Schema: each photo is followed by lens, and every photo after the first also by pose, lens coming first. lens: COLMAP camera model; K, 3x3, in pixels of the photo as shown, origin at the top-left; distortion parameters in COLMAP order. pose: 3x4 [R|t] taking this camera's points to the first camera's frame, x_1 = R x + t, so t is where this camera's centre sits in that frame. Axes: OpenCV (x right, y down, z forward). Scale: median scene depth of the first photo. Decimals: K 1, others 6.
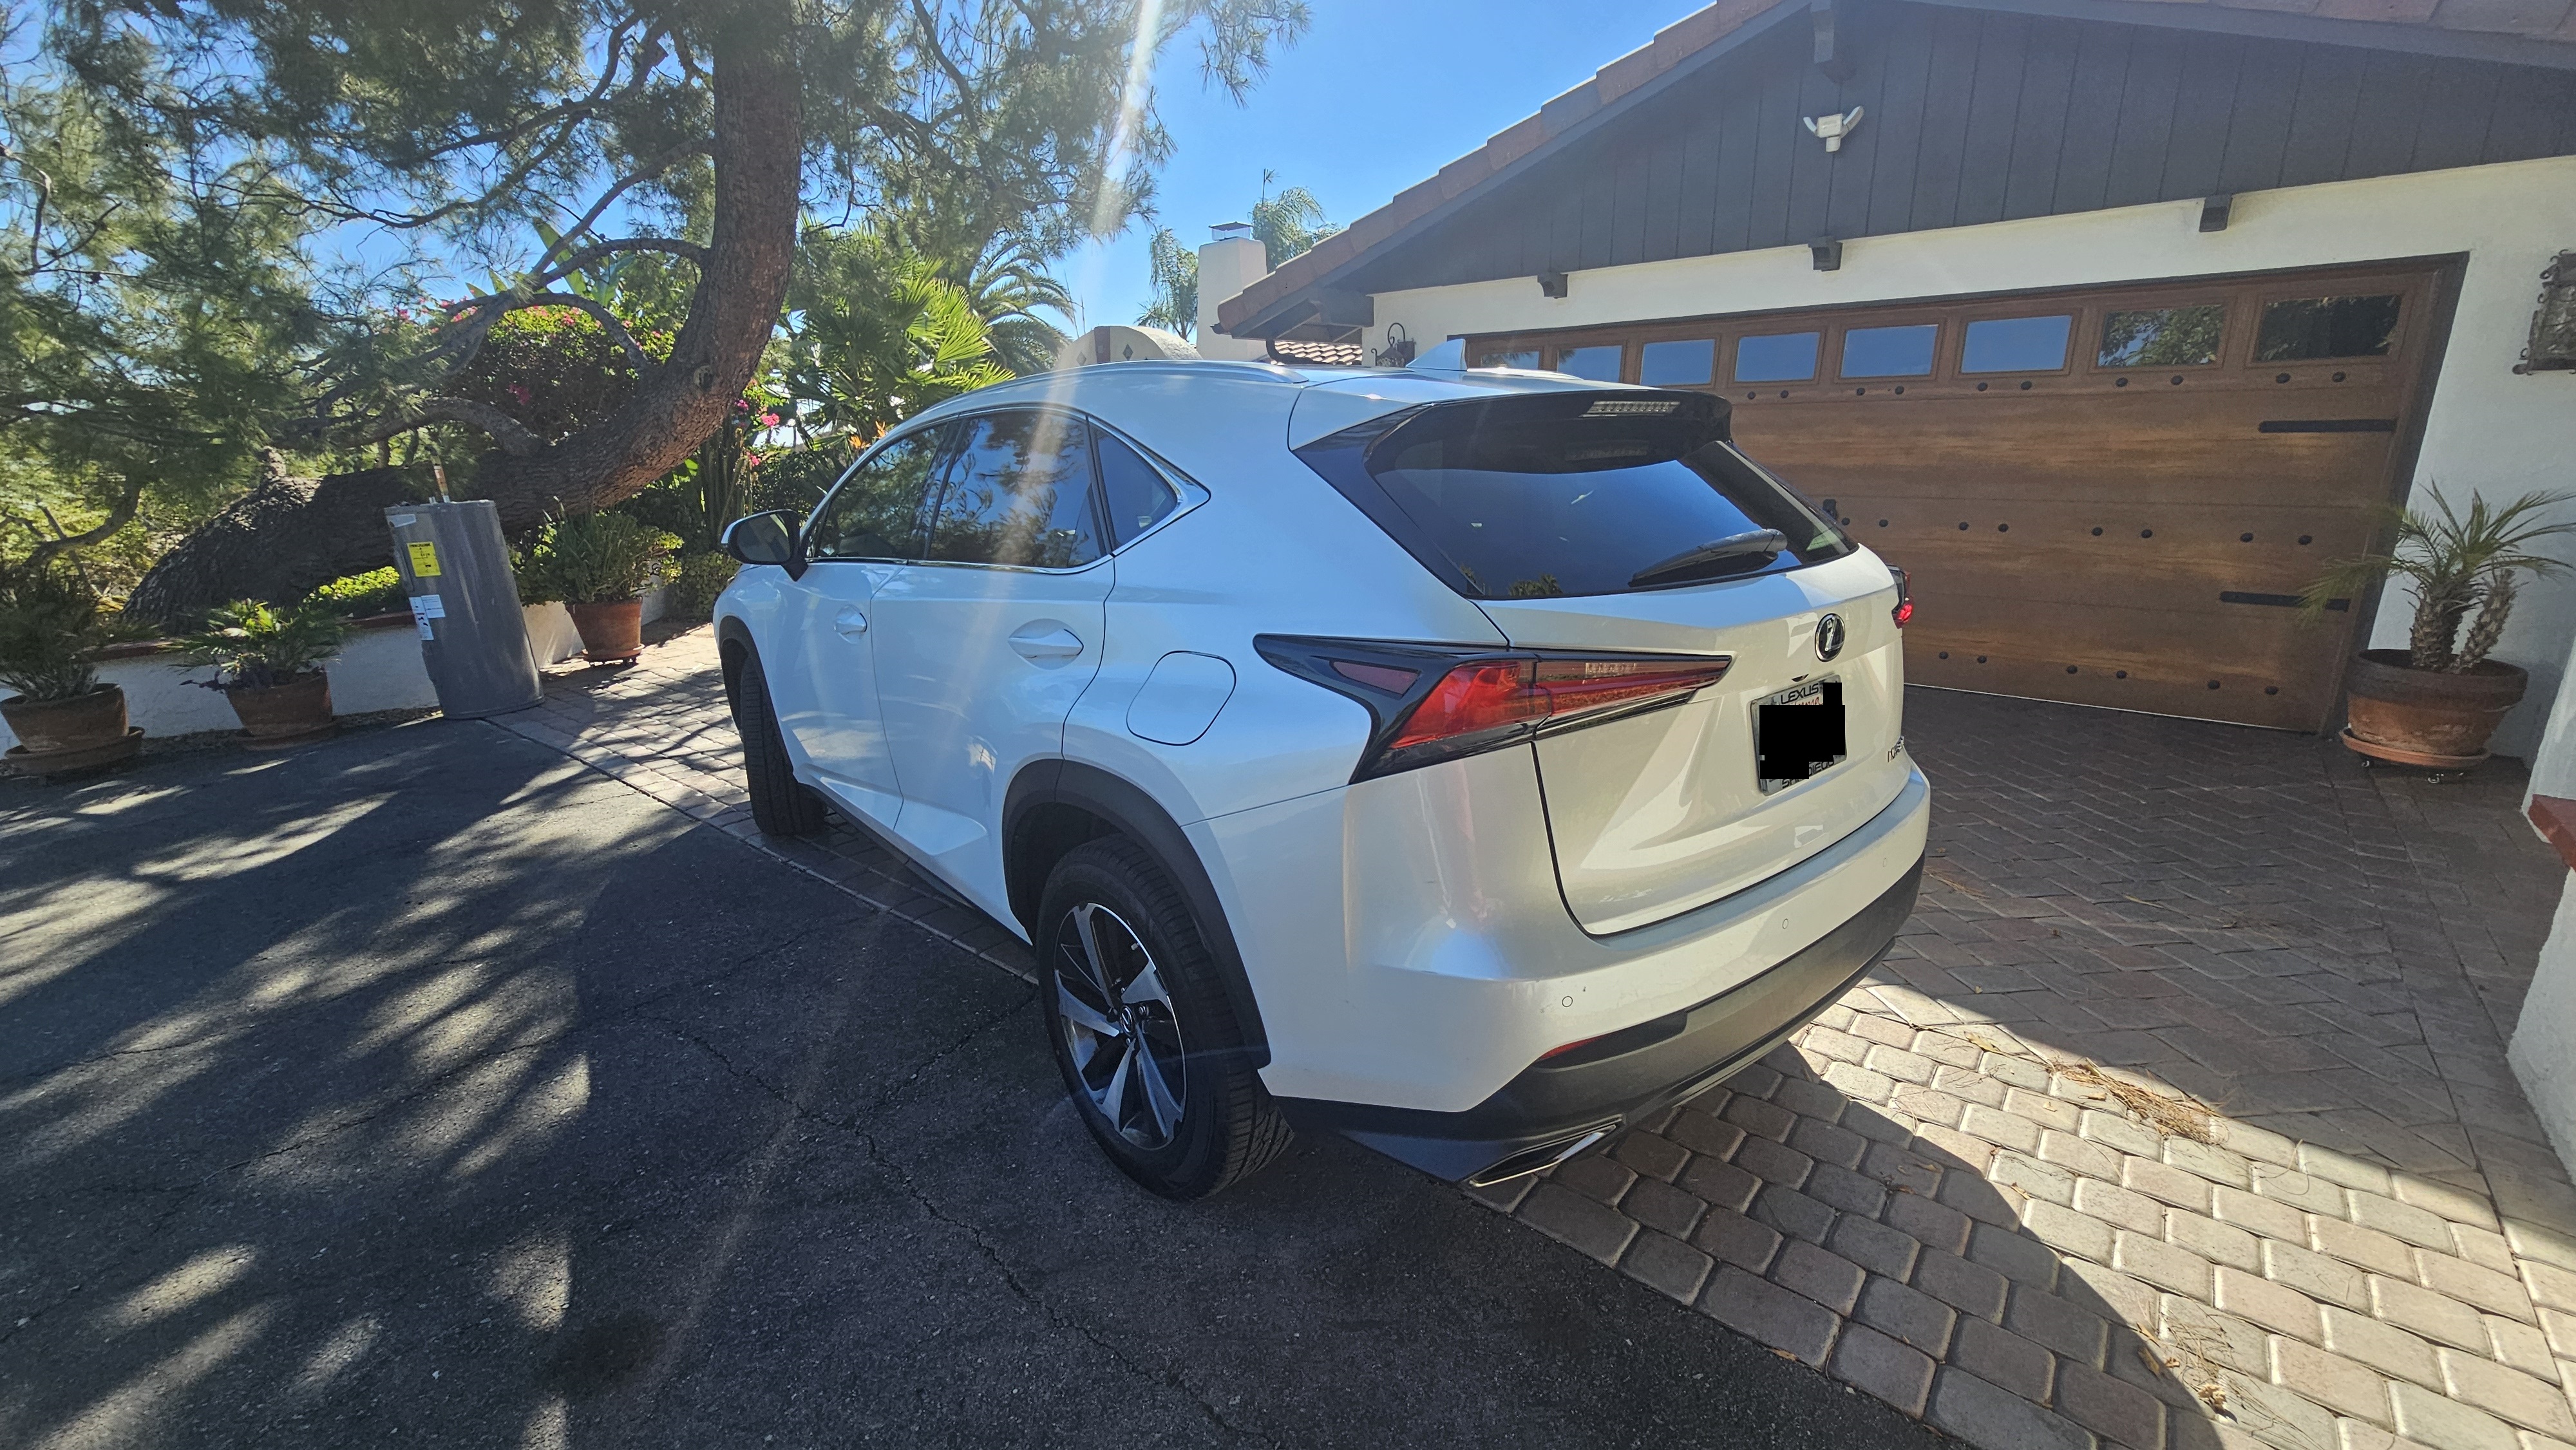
lens RADIAL K [[1055.9, 0, 1281.5], [0, 1055.9, 723.3], [0, 0, 1]] dist [-0.000936, -0.000418]
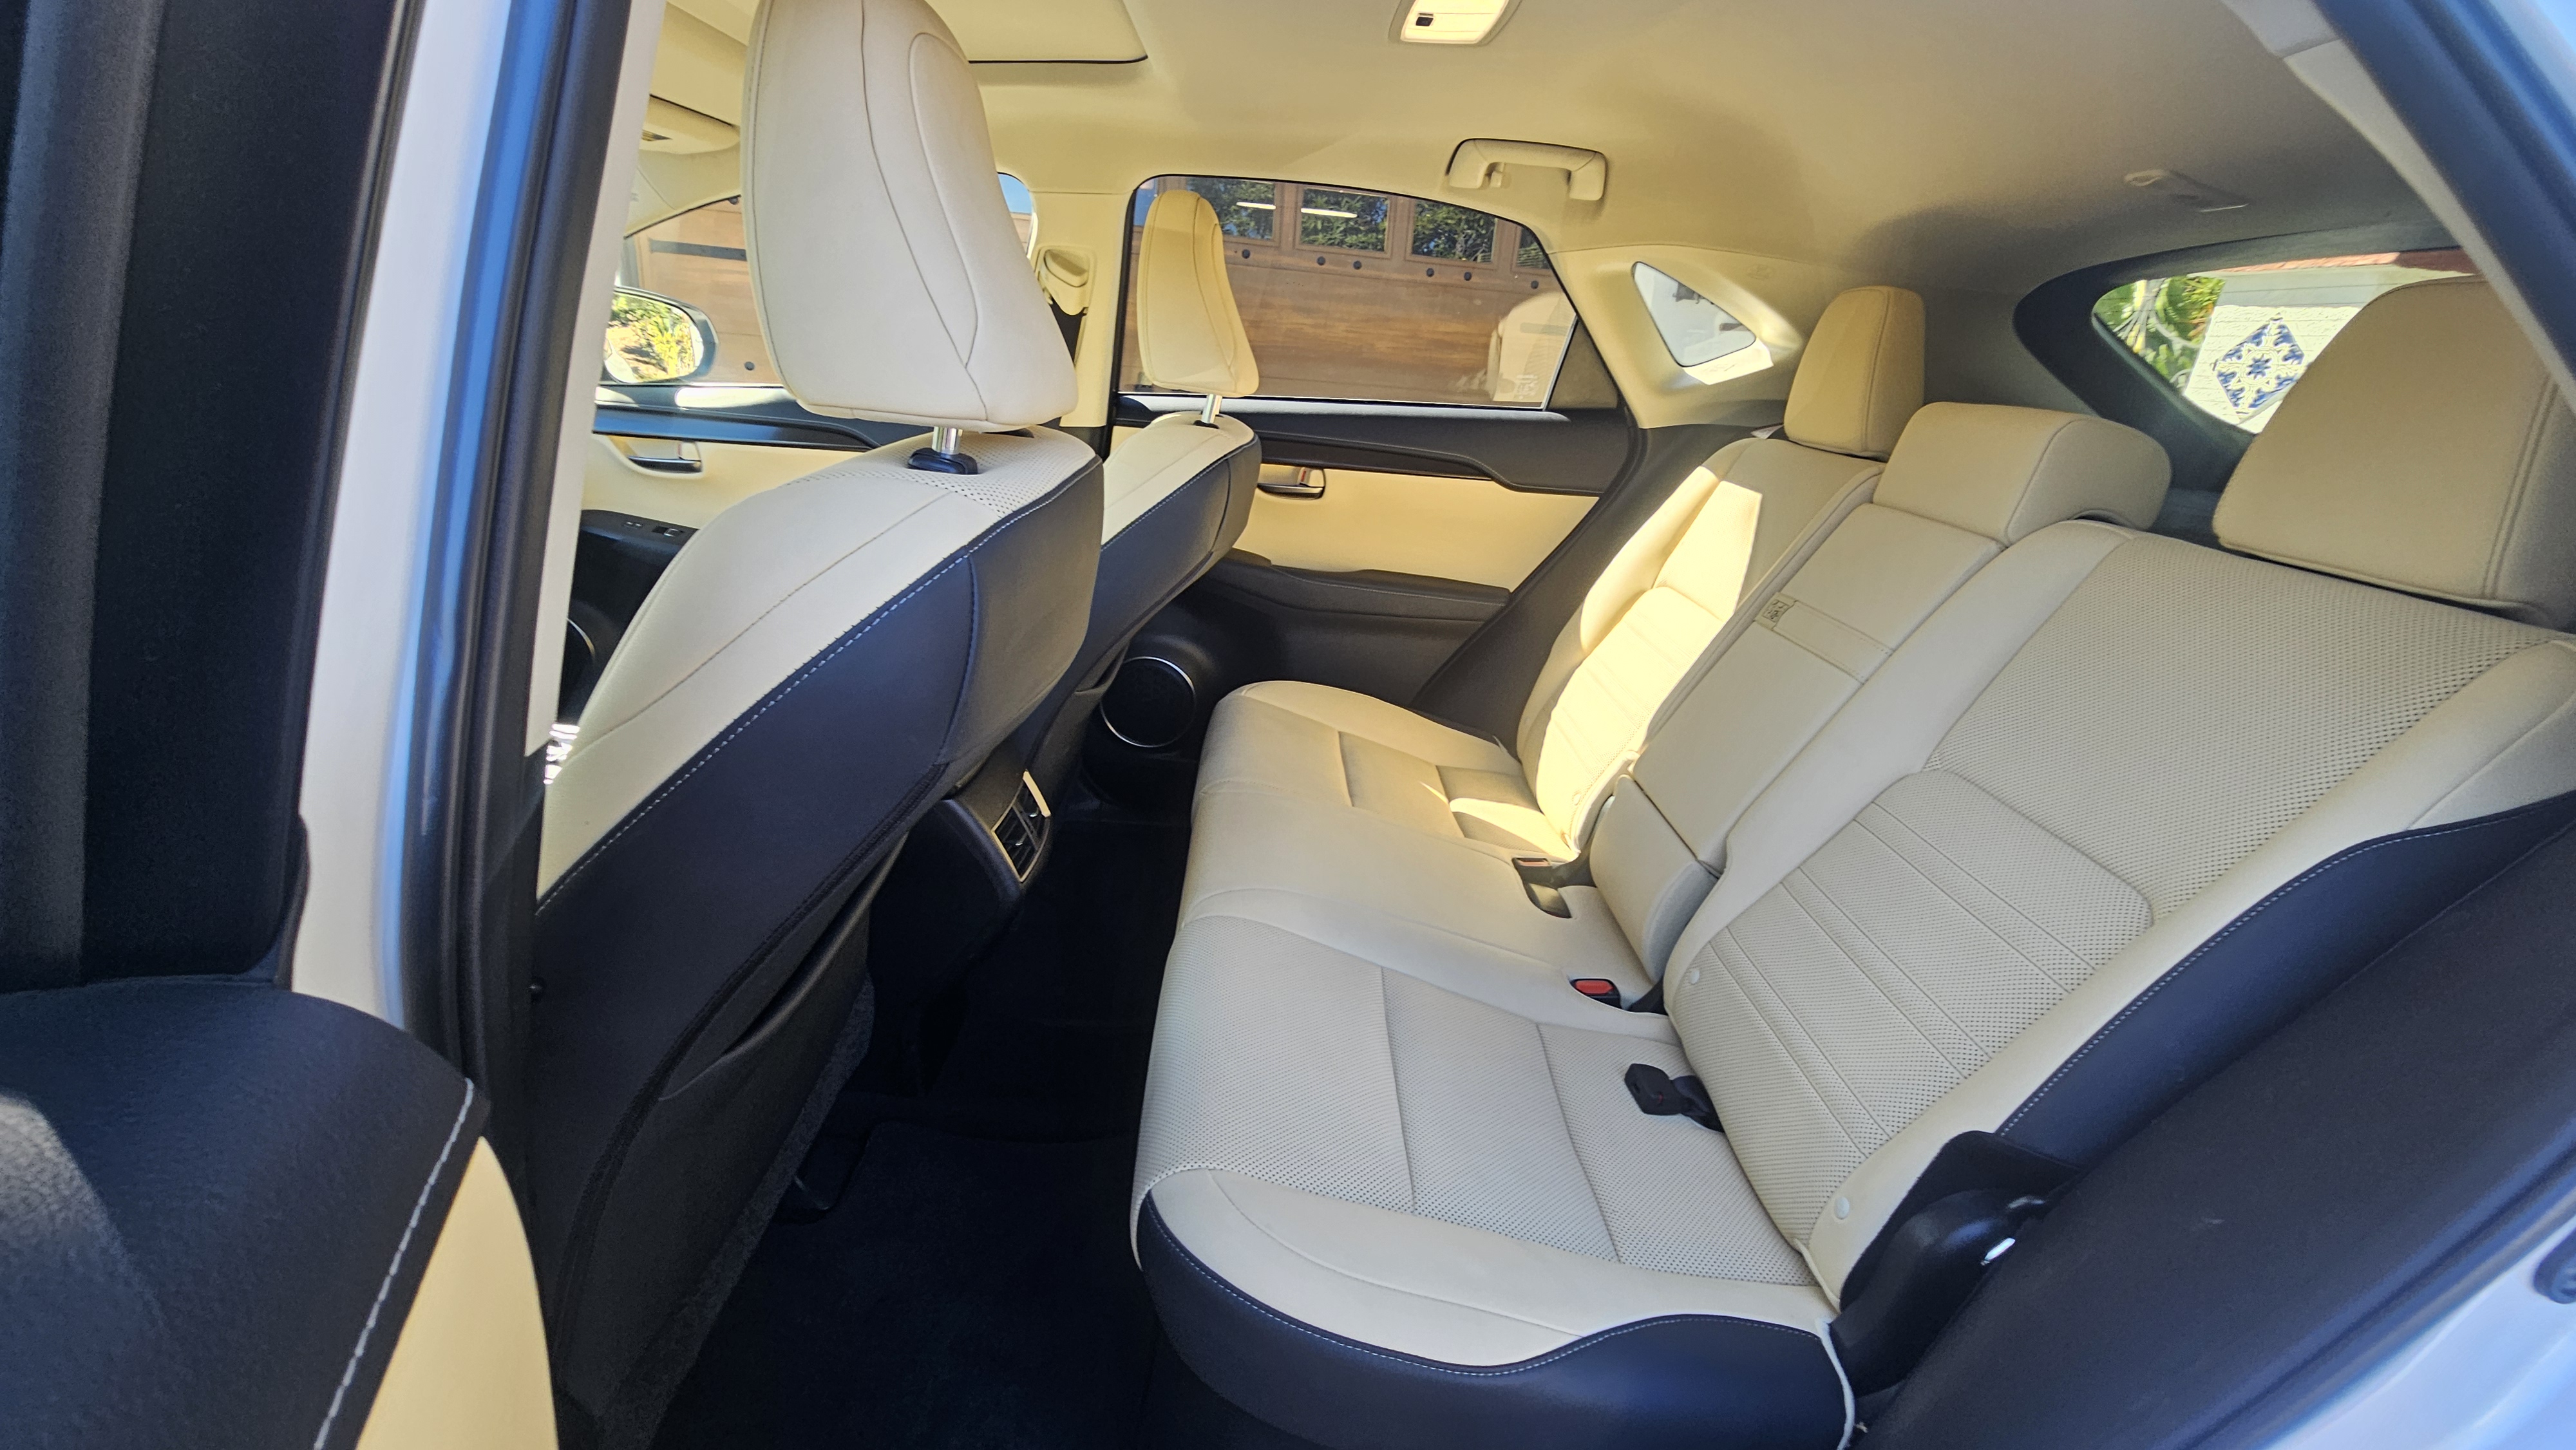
lens RADIAL K [[1055.9, 0, 1281.5], [0, 1055.9, 723.3], [0, 0, 1]] dist [-0.000936, -0.000418]
pose [[0.619105, -0.206118, 0.757776, -0.168740], [0.116073, 0.978360, 0.171286, -0.074428], [-0.776683, -0.018087, 0.629632, 0.407559]]
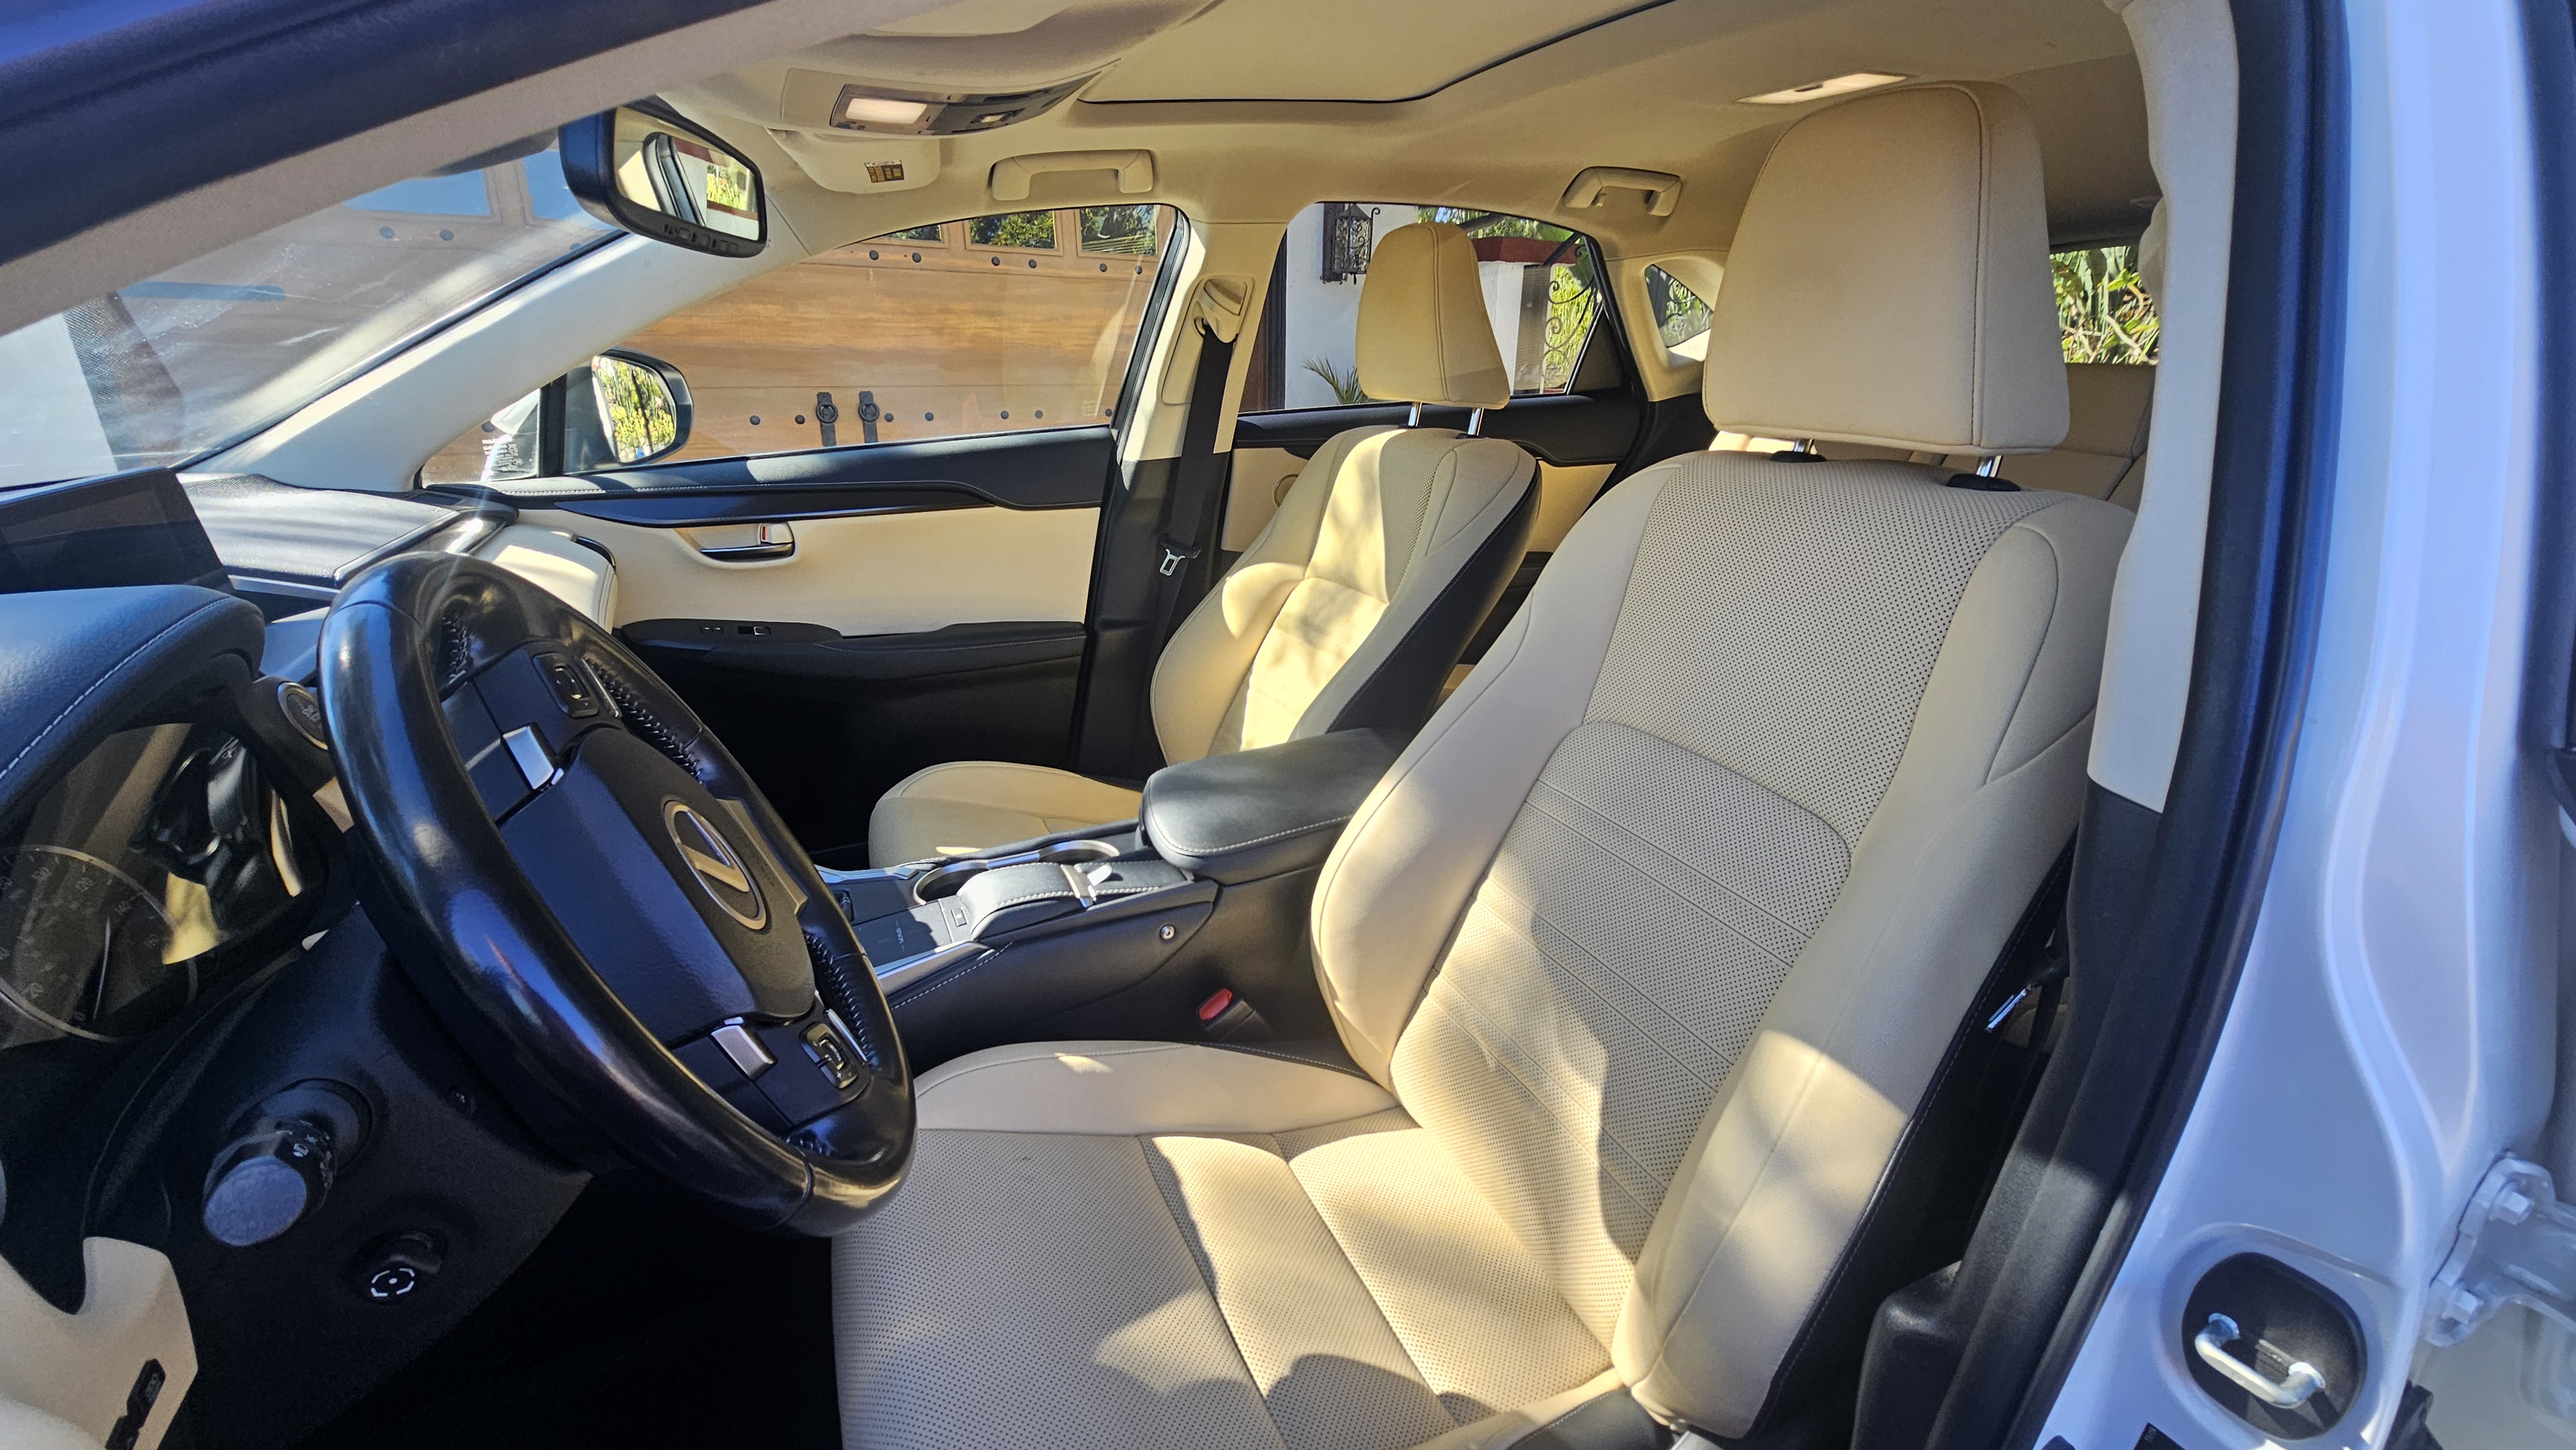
lens RADIAL K [[1055.9, 0, 1281.5], [0, 1055.9, 723.3], [0, 0, 1]] dist [-0.000936, -0.000418]
pose [[0.232177, -0.309299, 0.922187, -0.253614], [0.240166, 0.936969, 0.253790, -0.111034], [-0.942557, 0.162553, 0.291825, 0.546646]]
